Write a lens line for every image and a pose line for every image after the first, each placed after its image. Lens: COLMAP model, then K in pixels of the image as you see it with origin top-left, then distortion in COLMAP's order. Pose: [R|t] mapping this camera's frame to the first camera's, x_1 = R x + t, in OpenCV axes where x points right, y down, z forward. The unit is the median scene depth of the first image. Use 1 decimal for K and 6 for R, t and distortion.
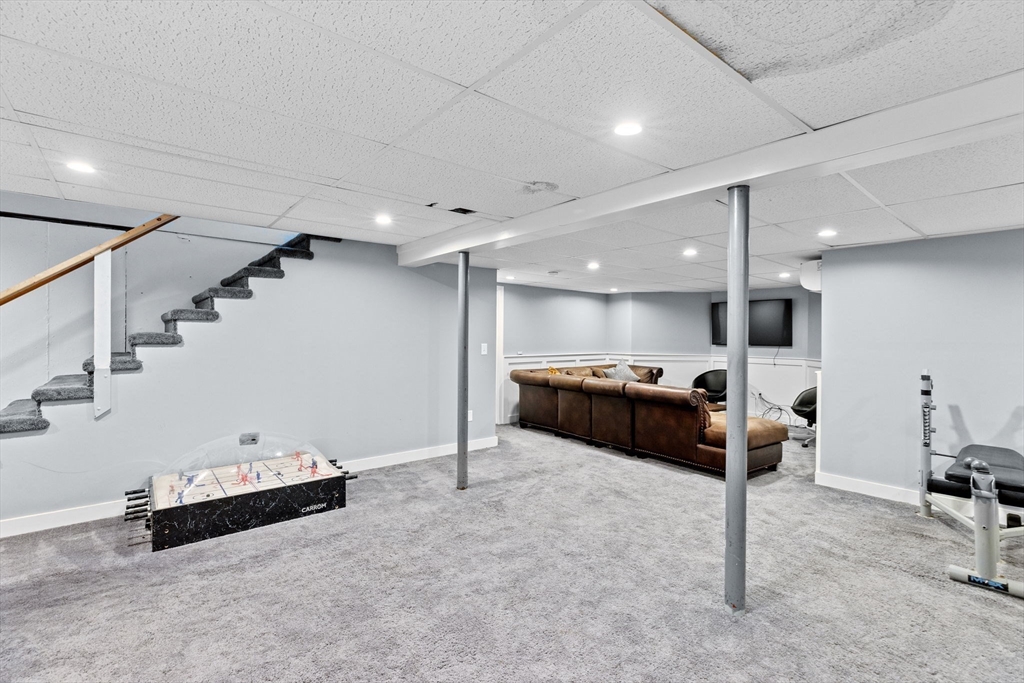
lens RADIAL K [[445.1, 0, 512.2], [0, 445.1, 341.2], [0, 0, 1]] dist [0.002780, 0.000301]
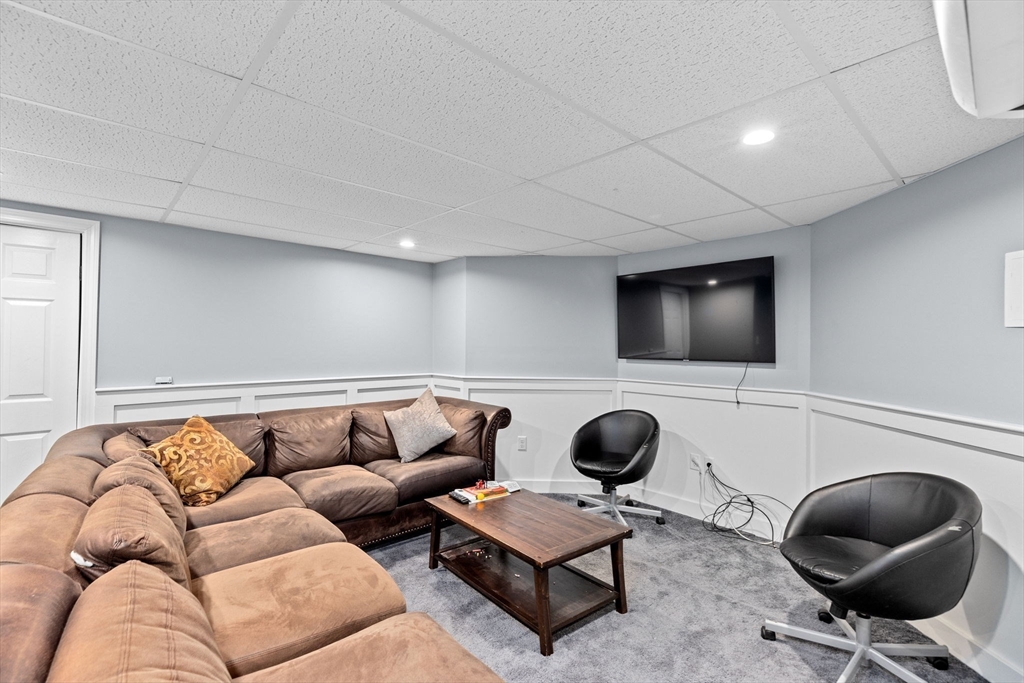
lens RADIAL K [[445.1, 0, 515.2], [0, 445.1, 344.2], [0, 0, 1]] dist [0.002780, 0.000301]
pose [[0.999382, 0.000050, 0.035143, 0.320552], [0.000772, 0.999727, -0.023358, 0.003553], [-0.035135, 0.023371, 0.999109, 0.511647]]
